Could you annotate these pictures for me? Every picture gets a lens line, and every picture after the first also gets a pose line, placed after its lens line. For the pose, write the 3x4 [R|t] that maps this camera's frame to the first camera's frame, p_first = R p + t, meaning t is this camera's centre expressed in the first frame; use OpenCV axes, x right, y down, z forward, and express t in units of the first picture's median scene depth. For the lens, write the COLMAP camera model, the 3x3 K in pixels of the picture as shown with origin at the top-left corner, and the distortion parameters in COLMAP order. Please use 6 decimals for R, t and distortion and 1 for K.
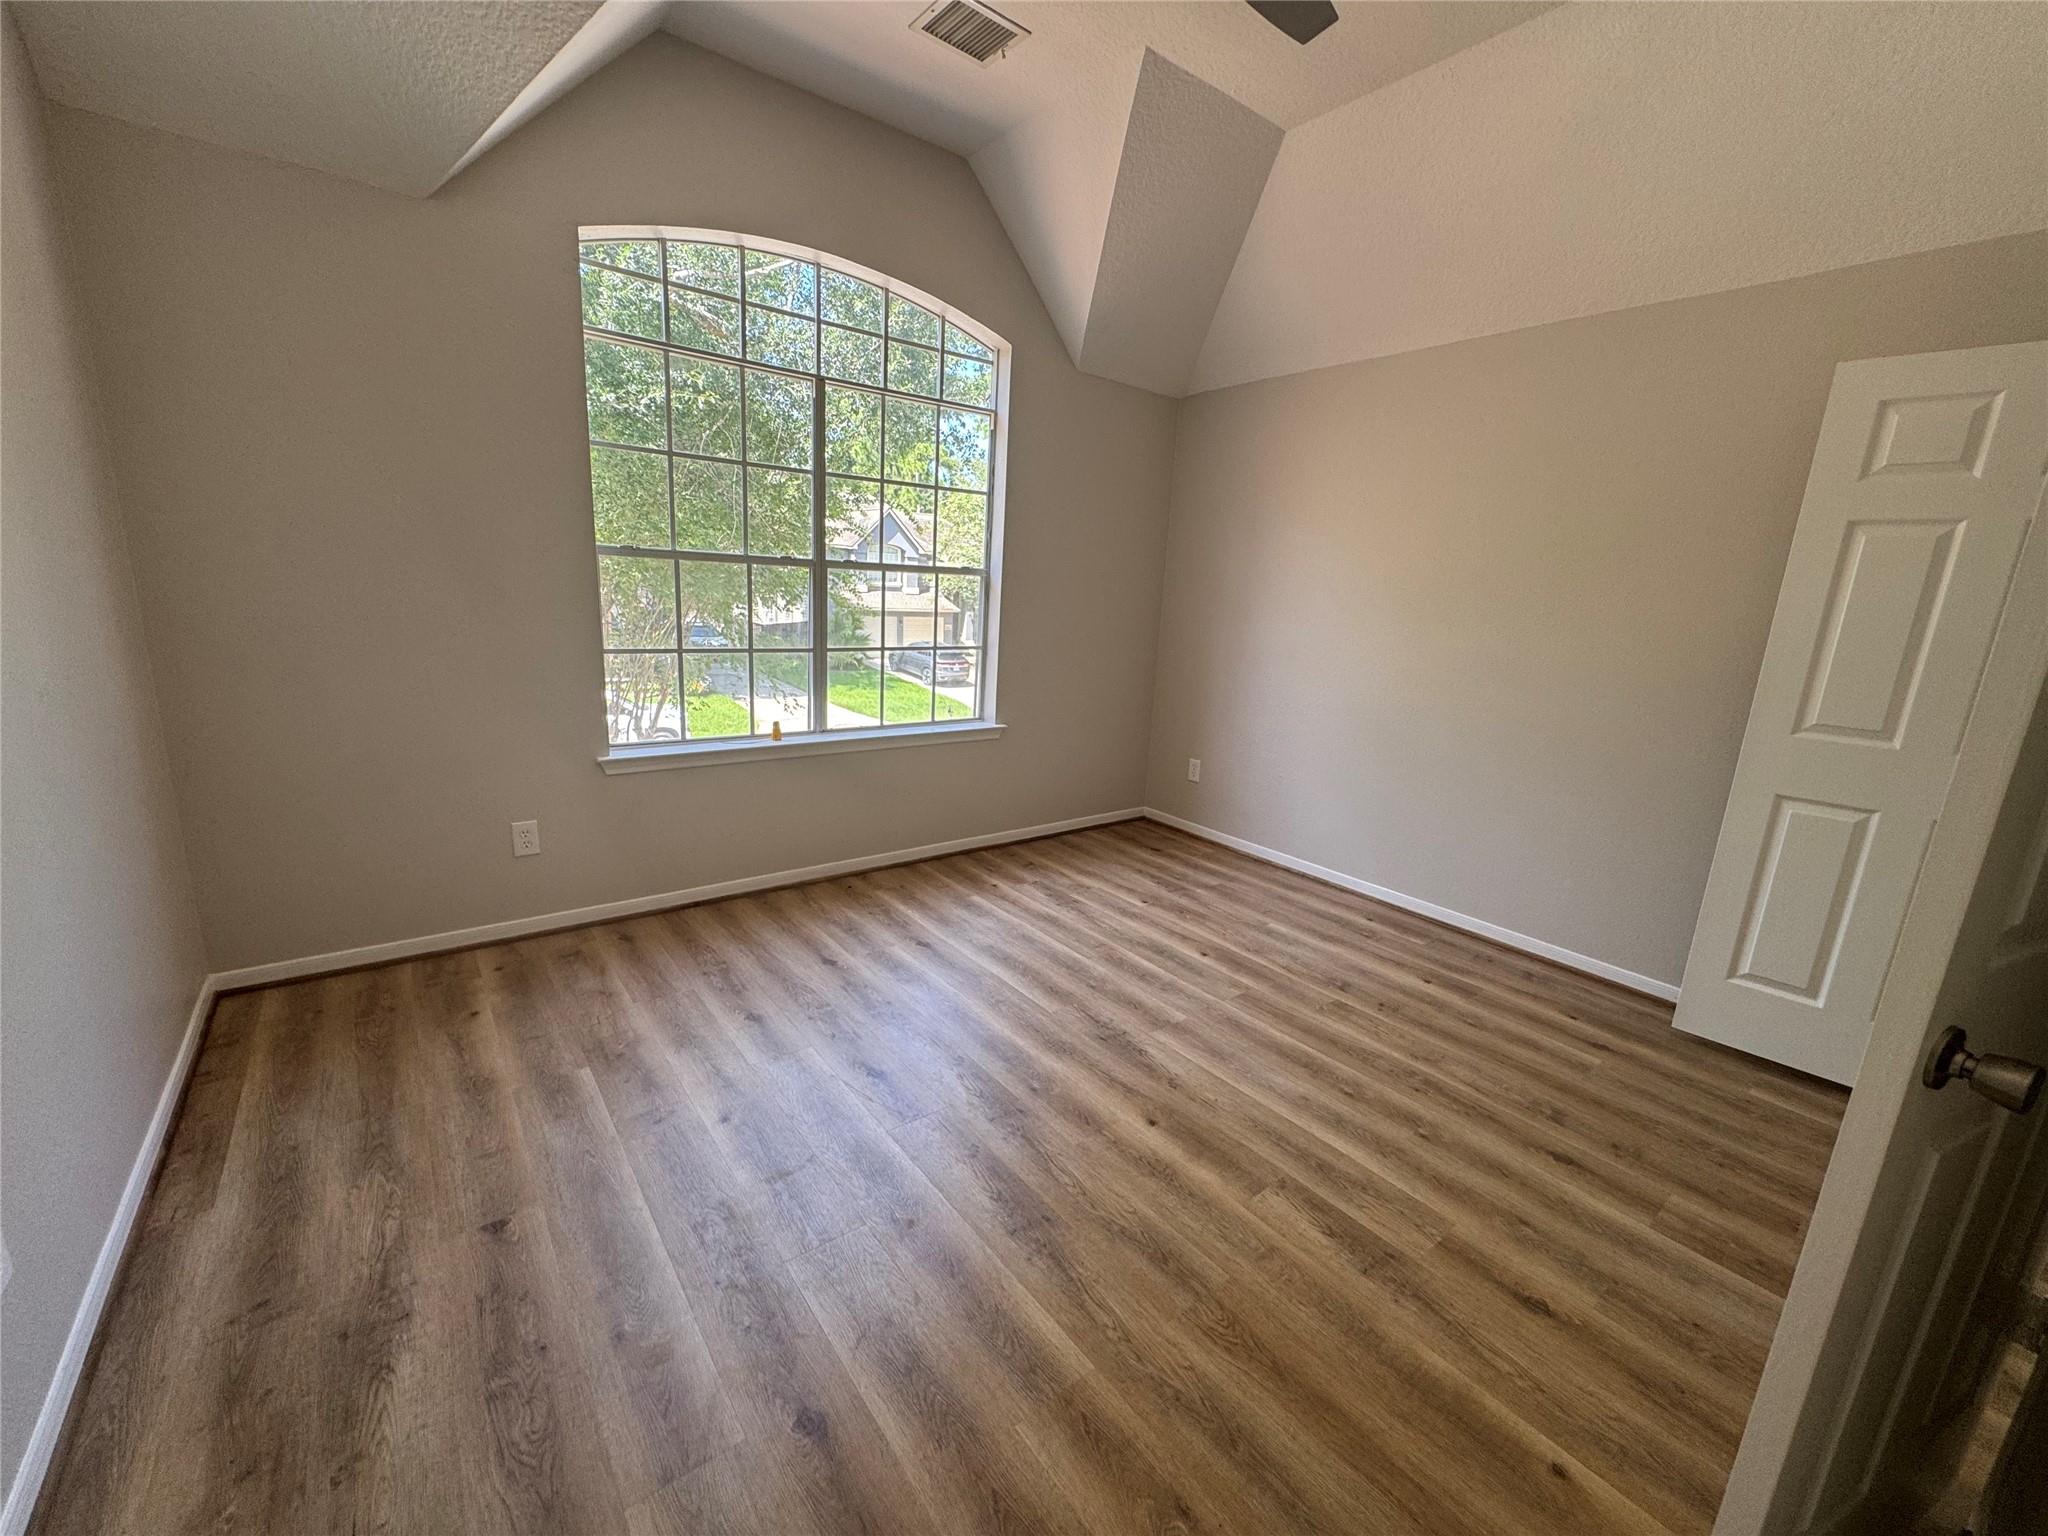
lens RADIAL K [[816.5, 0, 1031.9], [0, 816.5, 761.9], [0, 0, 1]] dist [-0.002122, 0.000840]
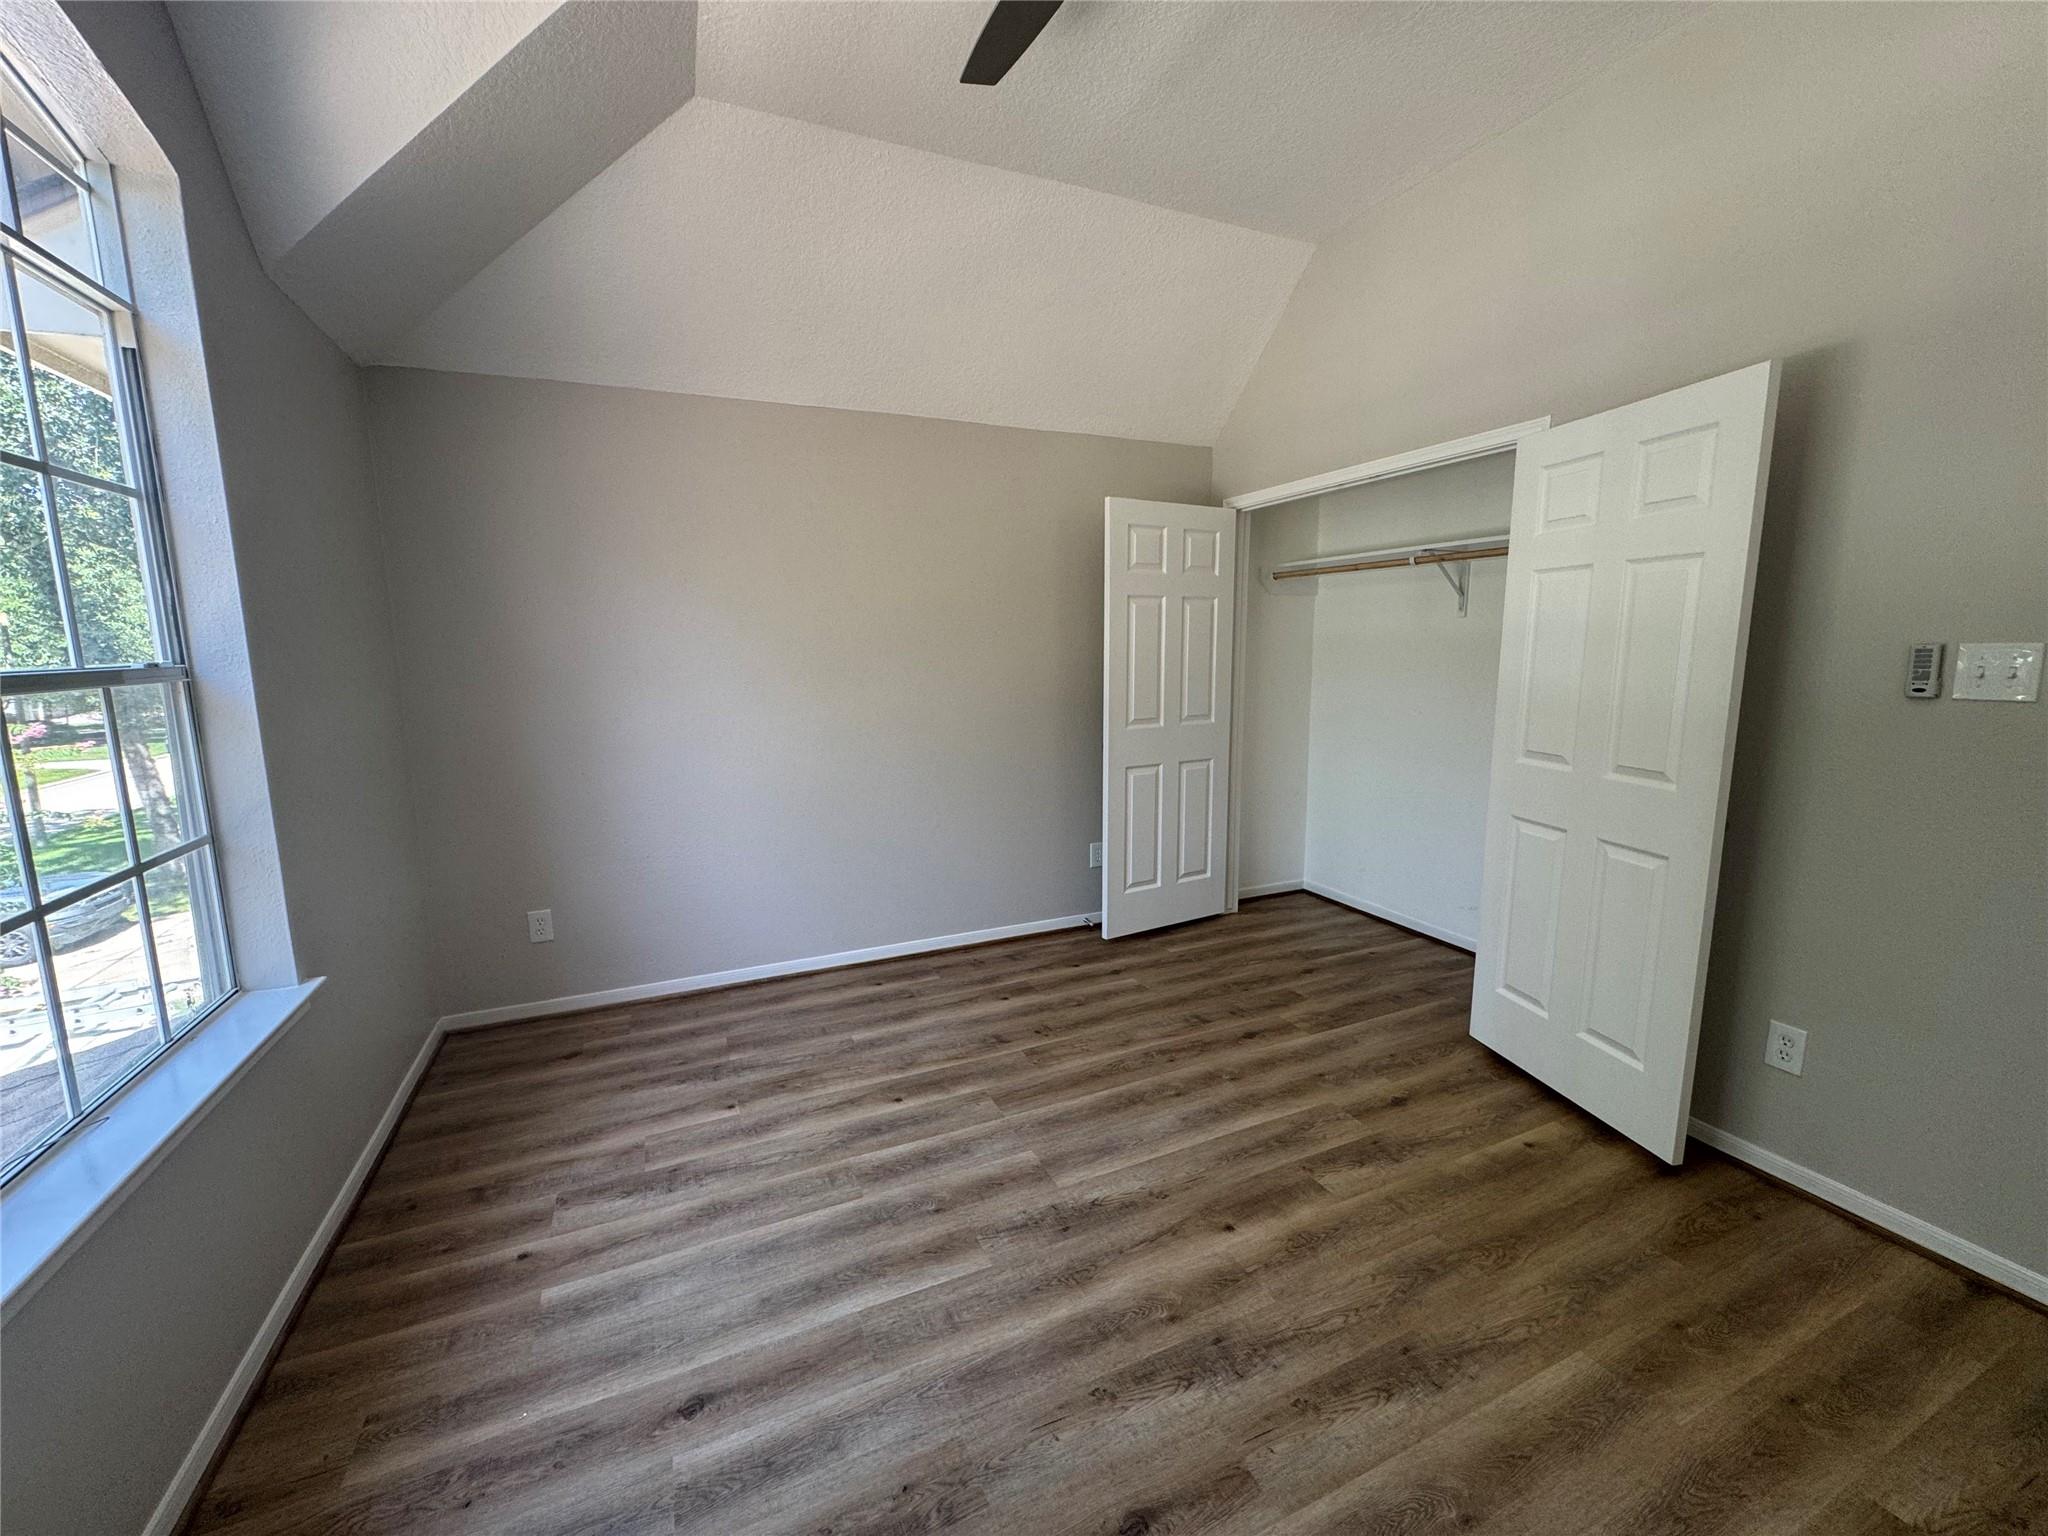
lens RADIAL K [[816.5, 0, 1031.7], [0, 816.5, 756.2], [0, 0, 1]] dist [-0.002122, 0.000840]
pose [[0.240144, -0.188805, 0.952199, -0.509904], [0.231212, 0.963798, 0.132794, -0.190541], [-0.942800, 0.188270, 0.275104, 0.617823]]
